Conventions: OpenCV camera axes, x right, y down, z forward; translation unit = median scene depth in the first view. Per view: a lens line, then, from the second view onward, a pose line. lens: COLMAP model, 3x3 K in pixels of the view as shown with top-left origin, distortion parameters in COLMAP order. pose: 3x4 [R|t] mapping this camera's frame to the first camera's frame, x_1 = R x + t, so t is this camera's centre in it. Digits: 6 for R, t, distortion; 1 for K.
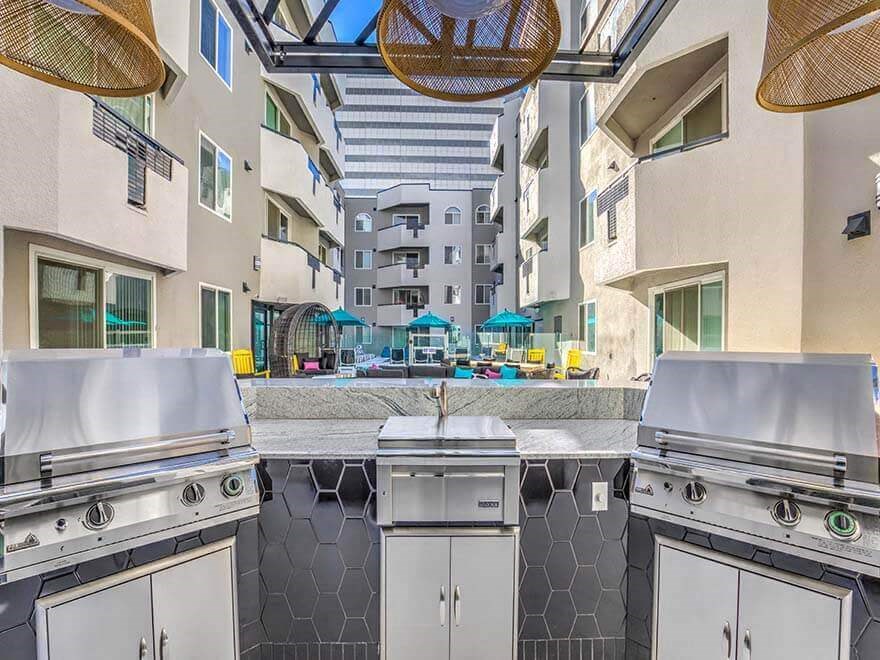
lens RADIAL K [[409.2, 0, 447.2], [0, 409.2, 336.8], [0, 0, 1]] dist [-0.025824, 0.006107]
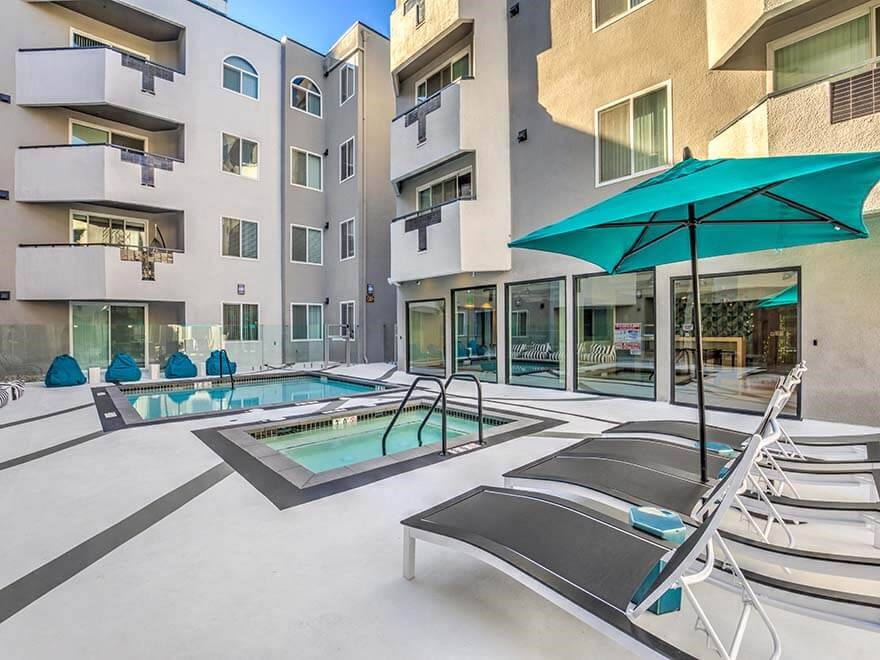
lens RADIAL K [[409.2, 0, 439.6], [0, 409.2, 327.5], [0, 0, 1]] dist [-0.025824, 0.006107]
pose [[0.761687, -0.005955, 0.647918, -0.121753], [0.011824, 0.999919, -0.004709, 0.005648], [-0.647837, 0.011248, 0.761696, 0.500196]]
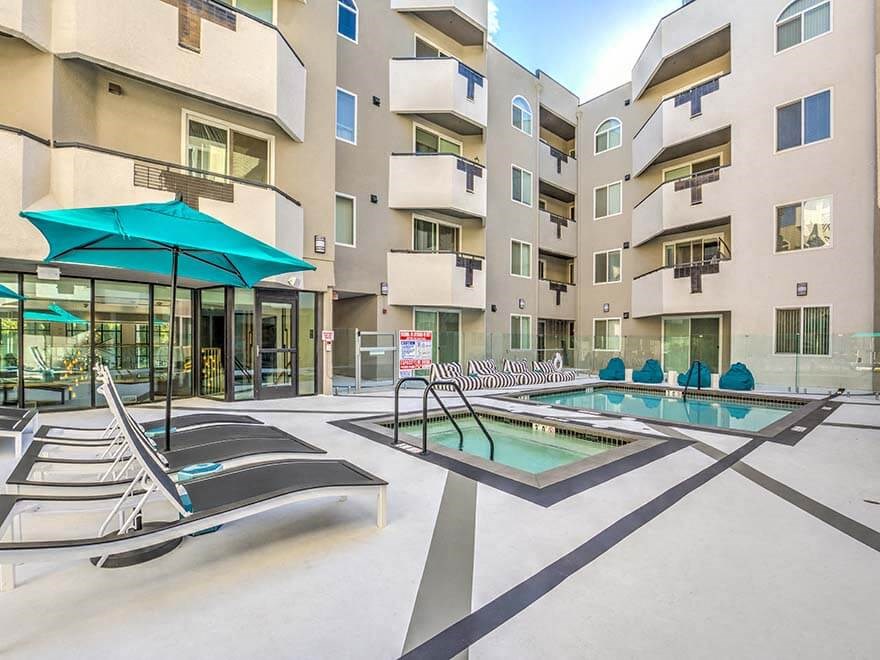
lens RADIAL K [[409.2, 0, 438.8], [0, 409.2, 338.6], [0, 0, 1]] dist [-0.025824, 0.006107]
pose [[0.607308, -0.003697, -0.794458, 0.103767], [-0.008381, 0.999904, -0.011060, 0.008597], [0.794422, 0.013375, 0.607218, 0.520527]]
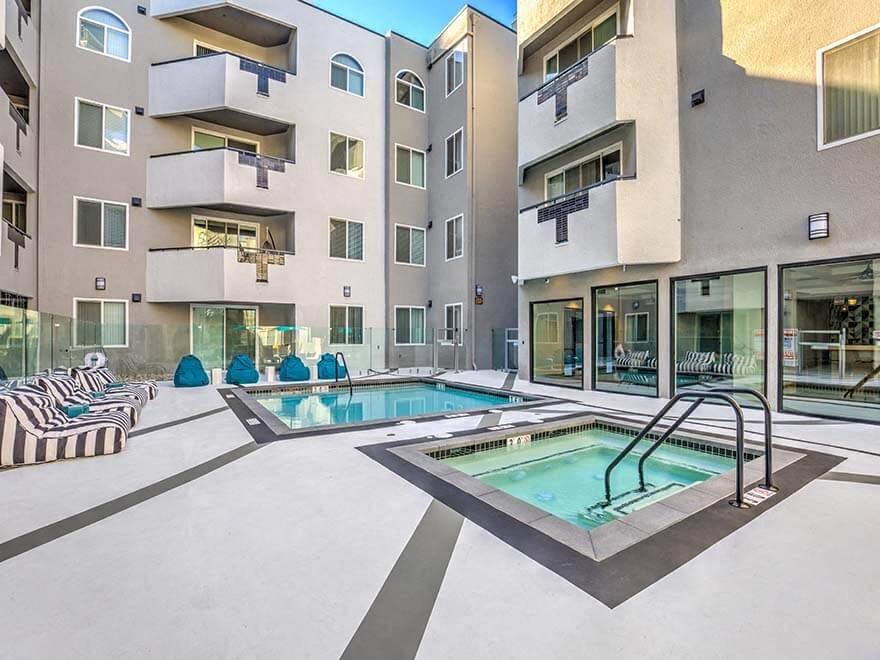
lens RADIAL K [[409.2, 0, 440.1], [0, 409.2, 334.0], [0, 0, 1]] dist [-0.025824, 0.006107]
pose [[0.855775, 0.002367, 0.517342, -0.140178], [0.001802, 0.999970, -0.007556, 0.008365], [-0.517344, 0.007398, 0.855745, 0.559833]]
